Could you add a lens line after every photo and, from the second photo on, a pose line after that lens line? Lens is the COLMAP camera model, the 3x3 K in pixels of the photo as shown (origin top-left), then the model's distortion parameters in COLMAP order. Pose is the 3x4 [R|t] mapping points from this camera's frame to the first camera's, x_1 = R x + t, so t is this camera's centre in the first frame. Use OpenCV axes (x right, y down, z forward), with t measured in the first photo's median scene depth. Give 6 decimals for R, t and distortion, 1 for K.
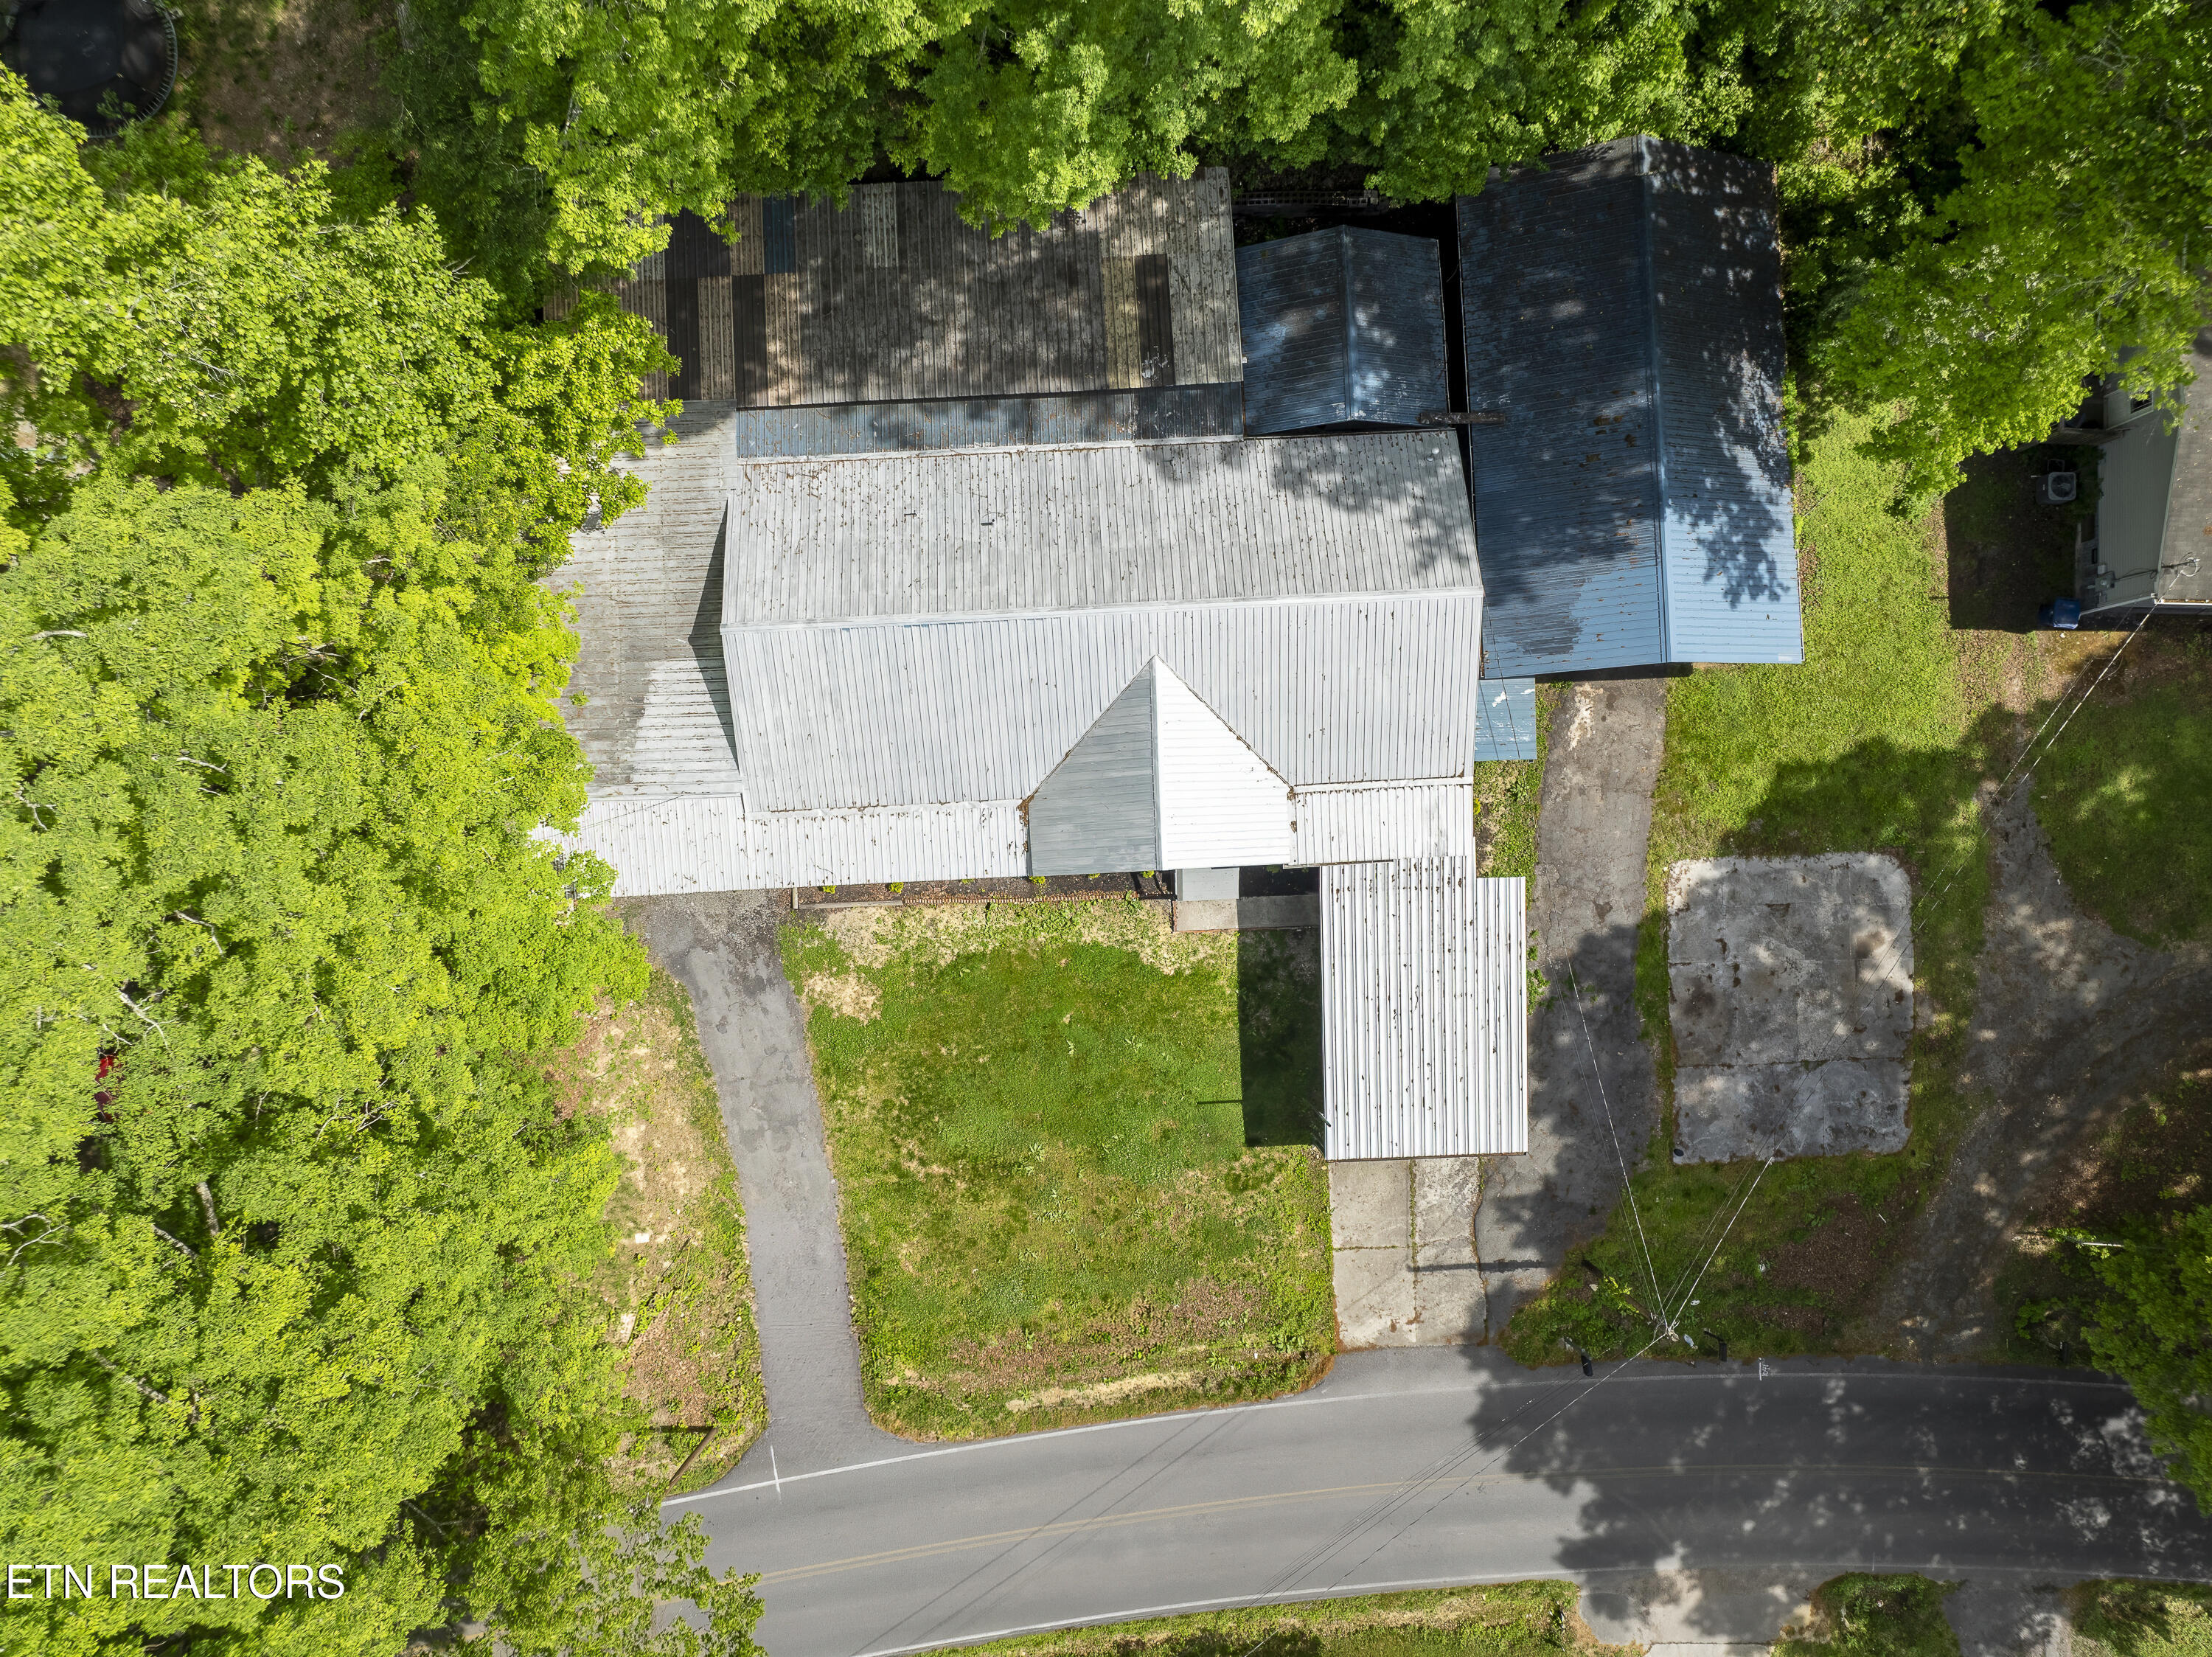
lens RADIAL K [[1506.2, 0, 1095.4], [0, 1506.2, 831.0], [0, 0, 1]] dist [-0.025334, 0.001265]
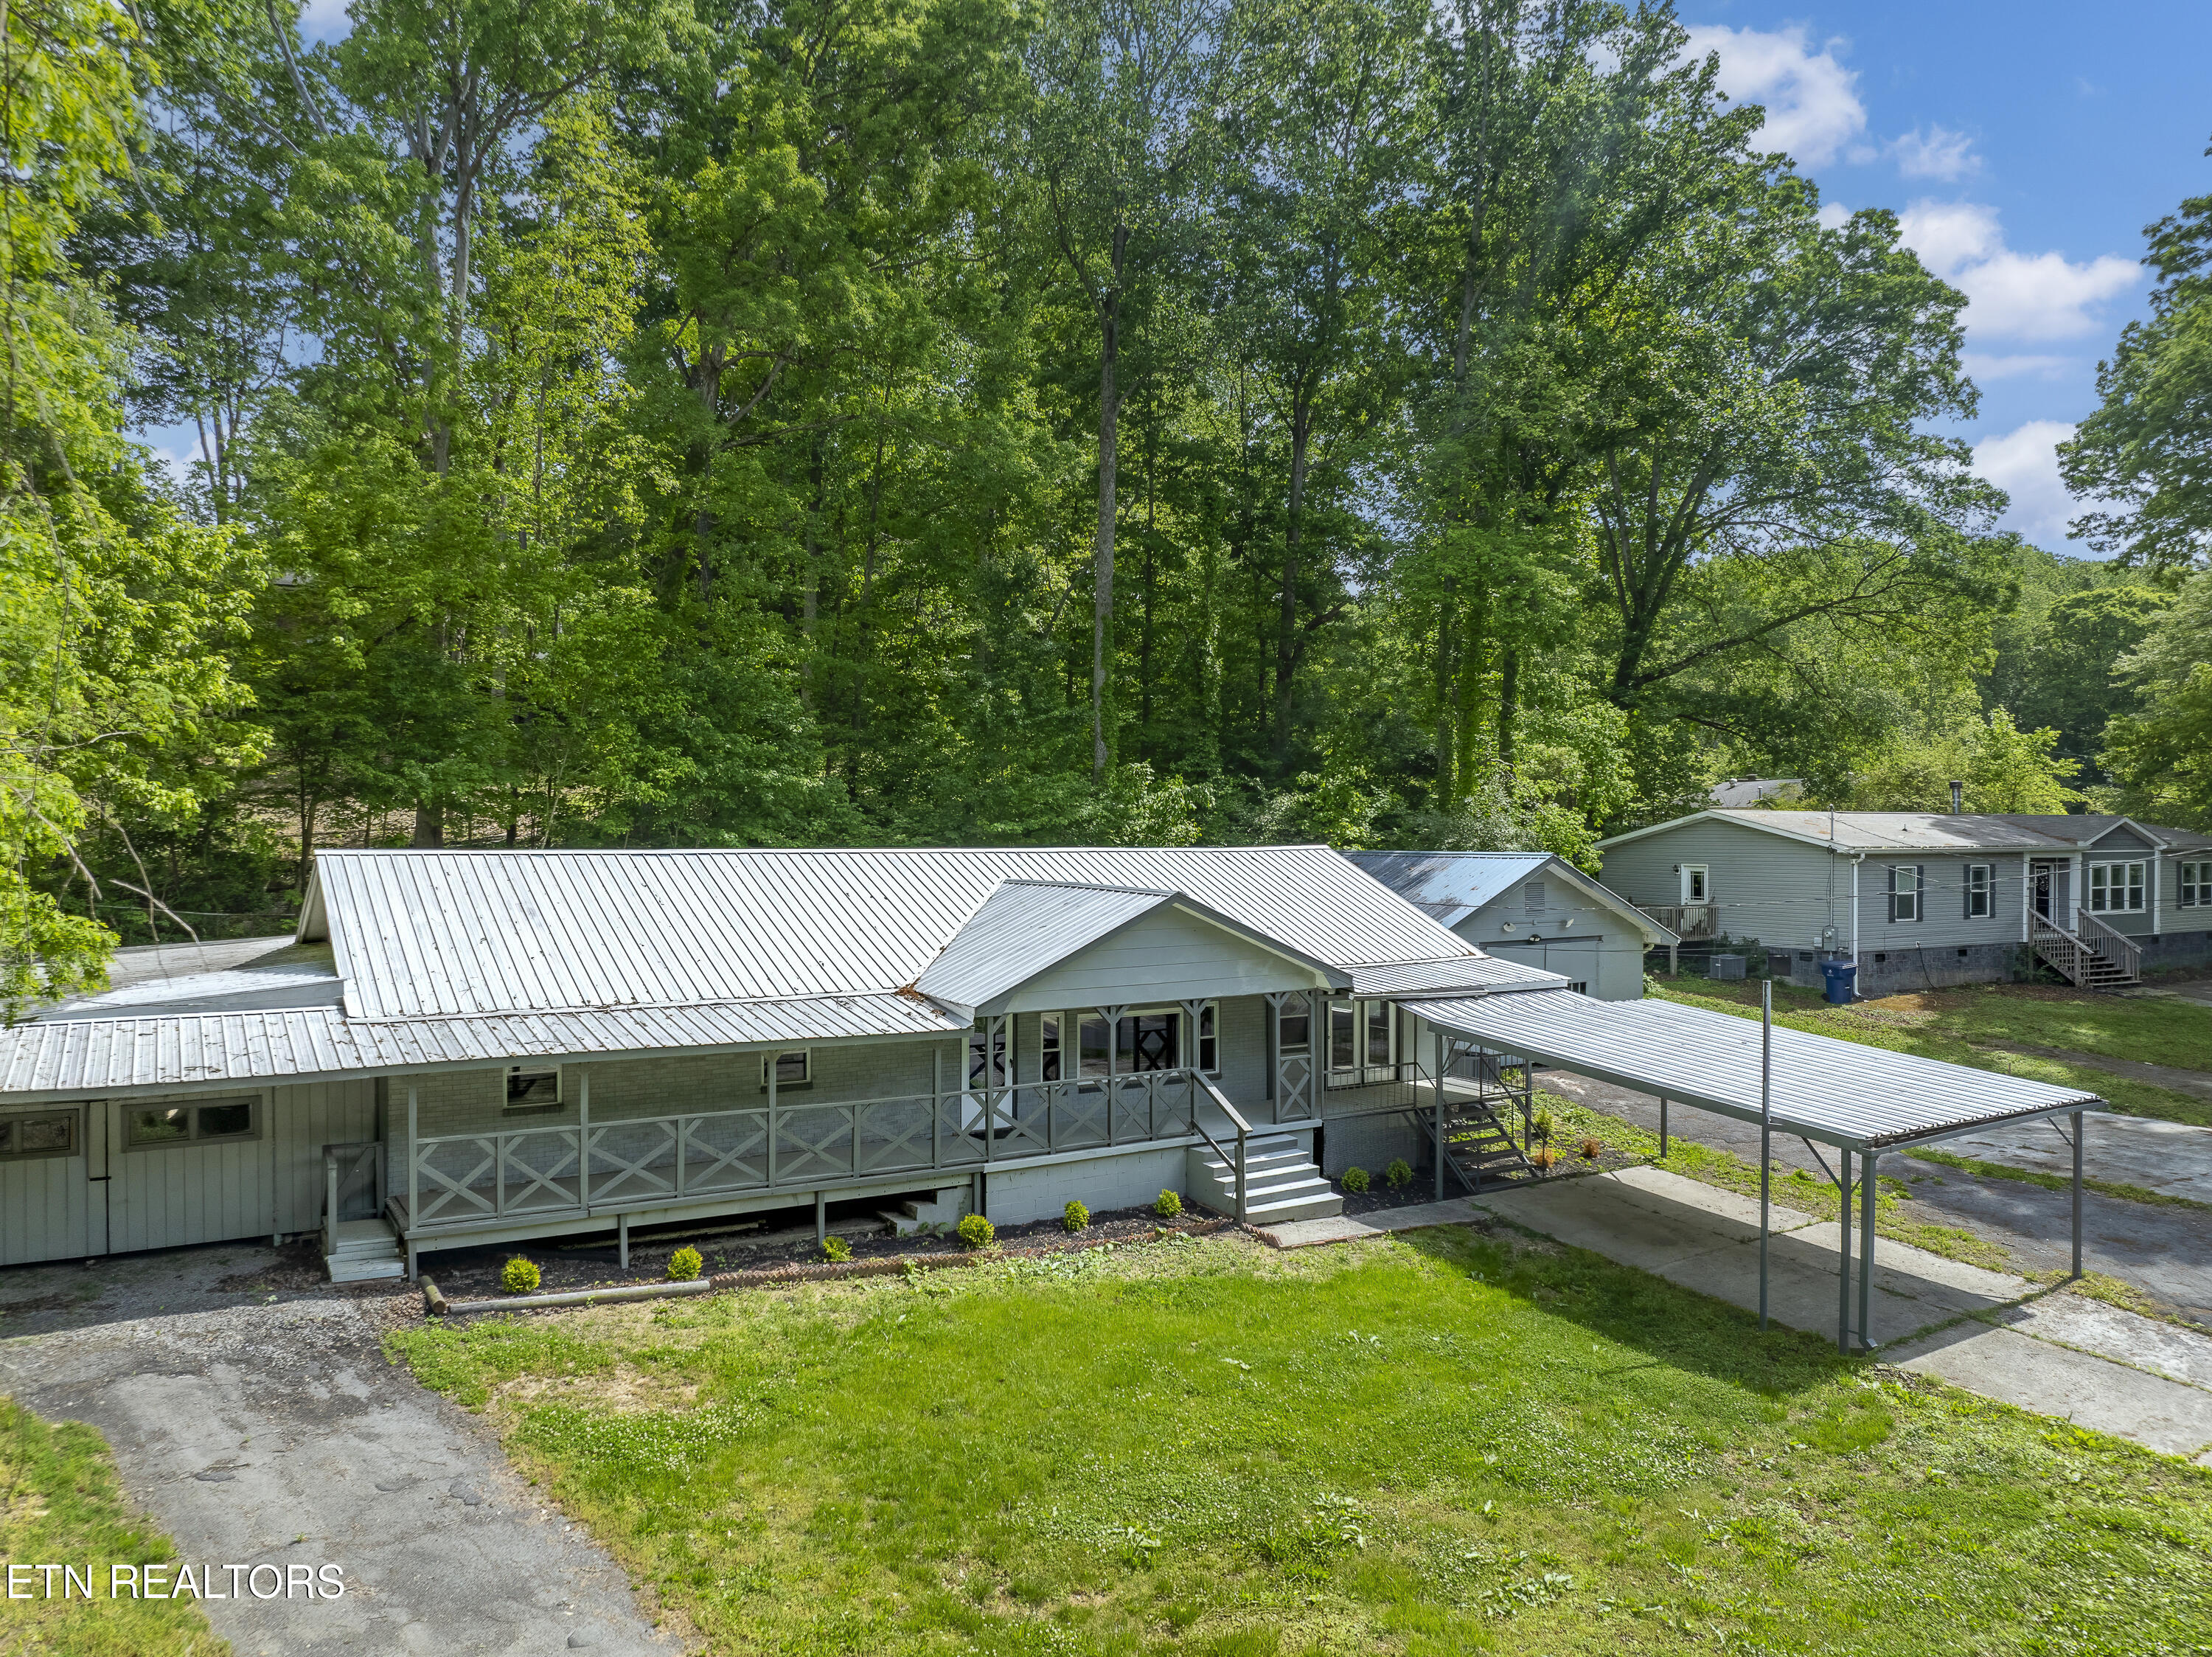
lens RADIAL K [[1553.9, 0, 1106.6], [0, 1553.9, 838.9], [0, 0, 1]] dist [-0.041537, 0.008791]
pose [[0.872551, -0.006627, 0.488477, -0.238054], [0.488517, 0.016427, -0.872400, 0.469807], [-0.002243, 0.999843, 0.017571, 0.857806]]
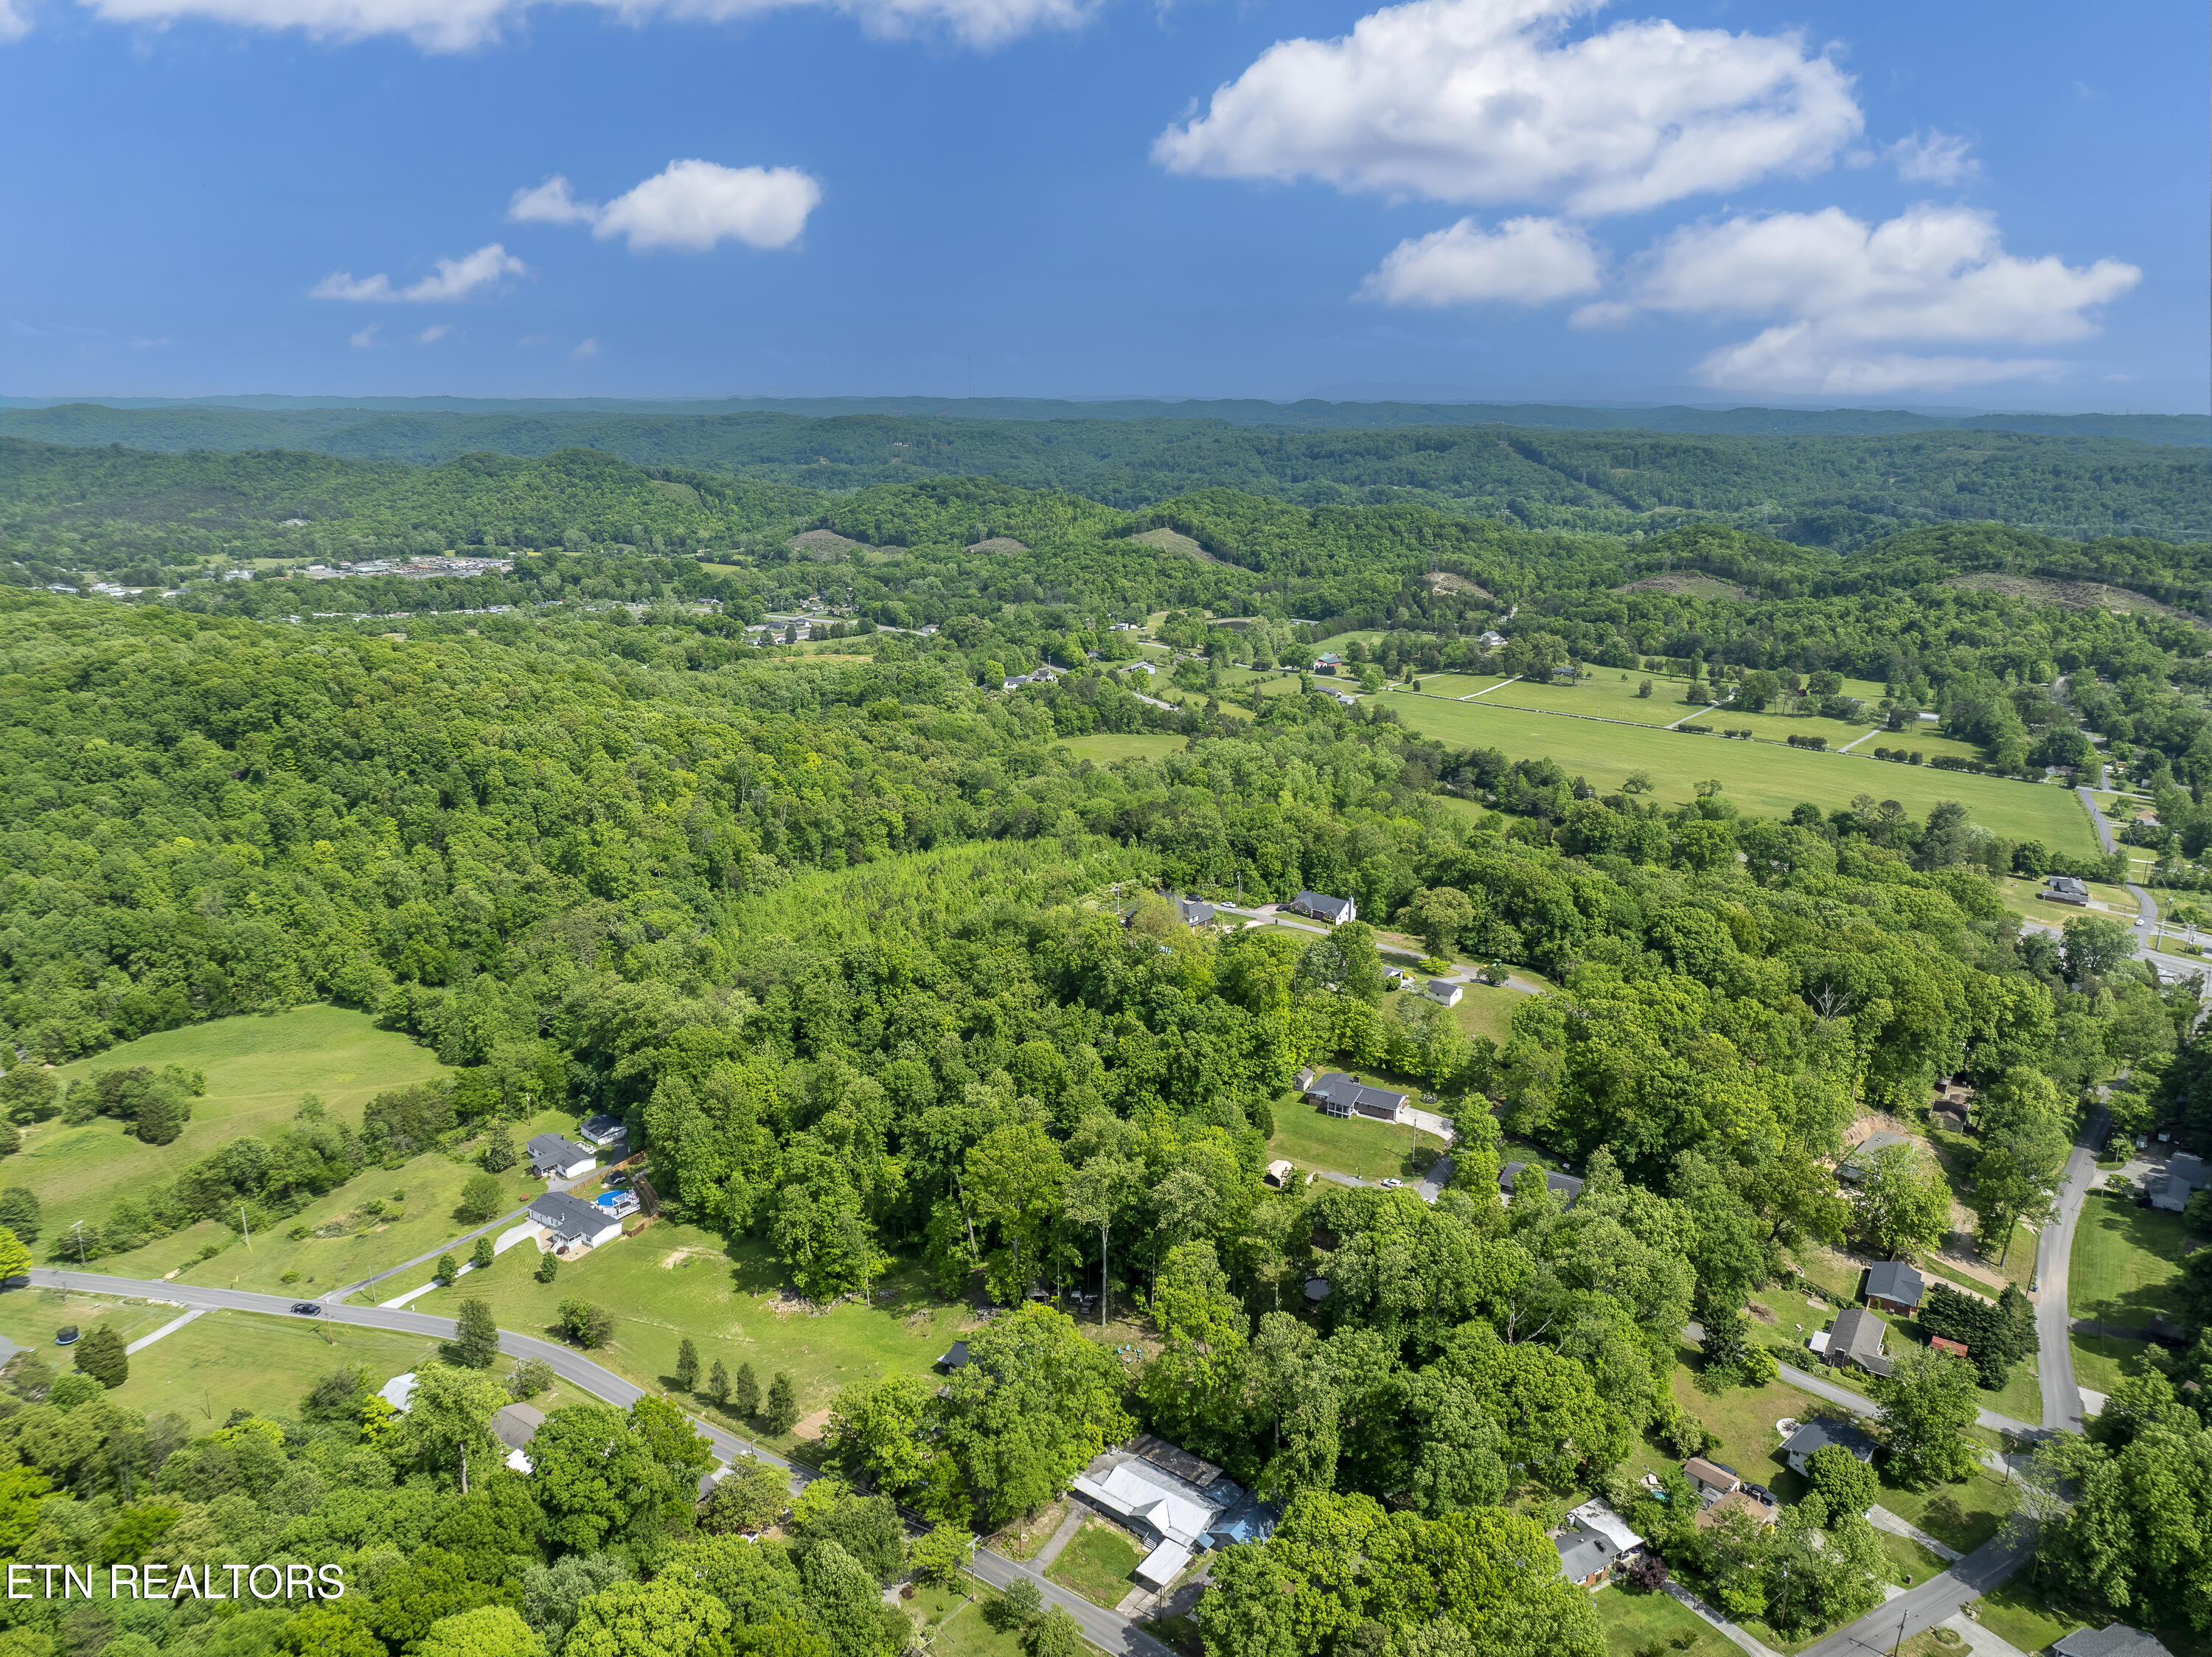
lens RADIAL K [[1558.5, 0, 1109.5], [0, 1558.5, 841.7], [0, 0, 1]] dist [-0.037025, -0.000306]
pose [[0.755101, 0.177776, -0.631045, 3.139908], [-0.655442, 0.226405, -0.720512, 3.704901], [0.014782, 0.957673, 0.287480, -3.189778]]
